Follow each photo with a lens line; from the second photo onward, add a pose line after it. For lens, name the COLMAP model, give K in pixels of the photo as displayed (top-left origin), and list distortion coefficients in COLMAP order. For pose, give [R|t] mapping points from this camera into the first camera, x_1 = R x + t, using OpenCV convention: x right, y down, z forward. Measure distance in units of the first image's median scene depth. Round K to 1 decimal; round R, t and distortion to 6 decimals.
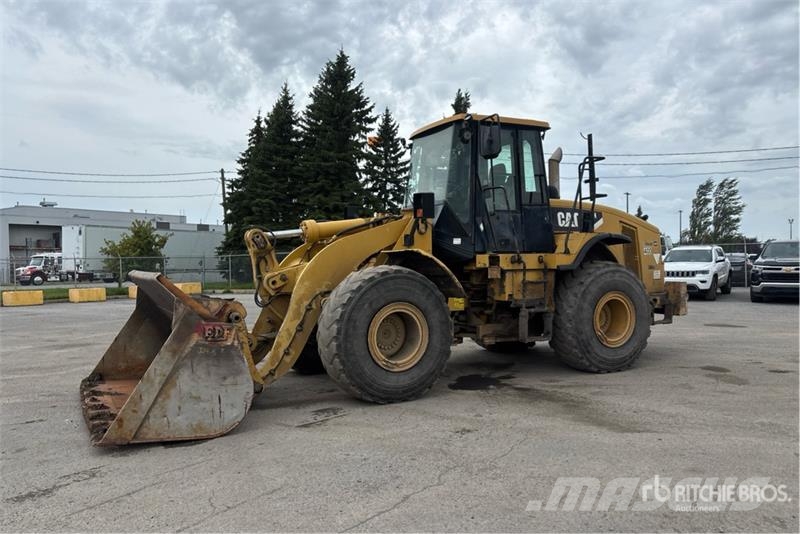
lens RADIAL K [[603.0, 0, 407.0], [0, 603.0, 279.7], [0, 0, 1]] dist [0.095275, -0.137450]
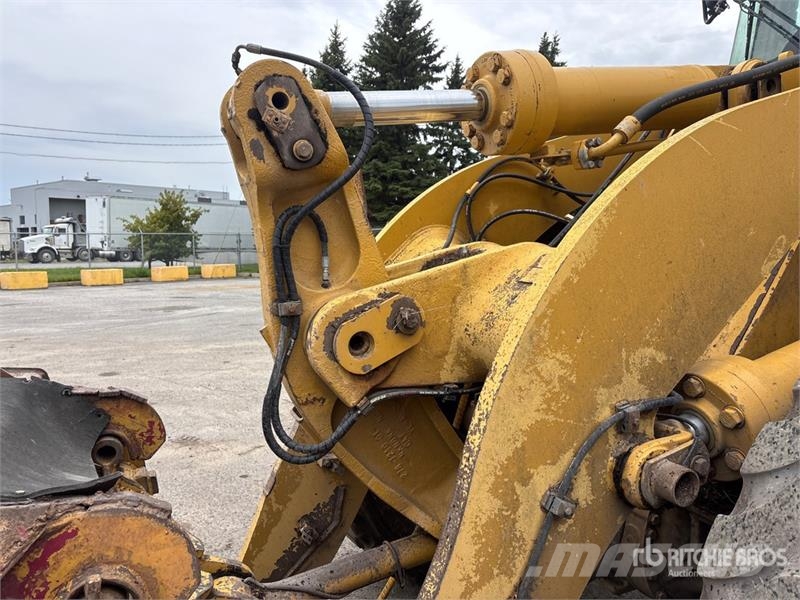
lens RADIAL K [[606.5, 0, 393.0], [0, 606.5, 290.8], [0, 0, 1]] dist [0.060033, -0.070959]
pose [[0.995569, 0.022504, -0.091303, -0.169861], [-0.017995, 0.998591, 0.049916, -0.019456], [0.092298, -0.048052, 0.994571, 0.716041]]
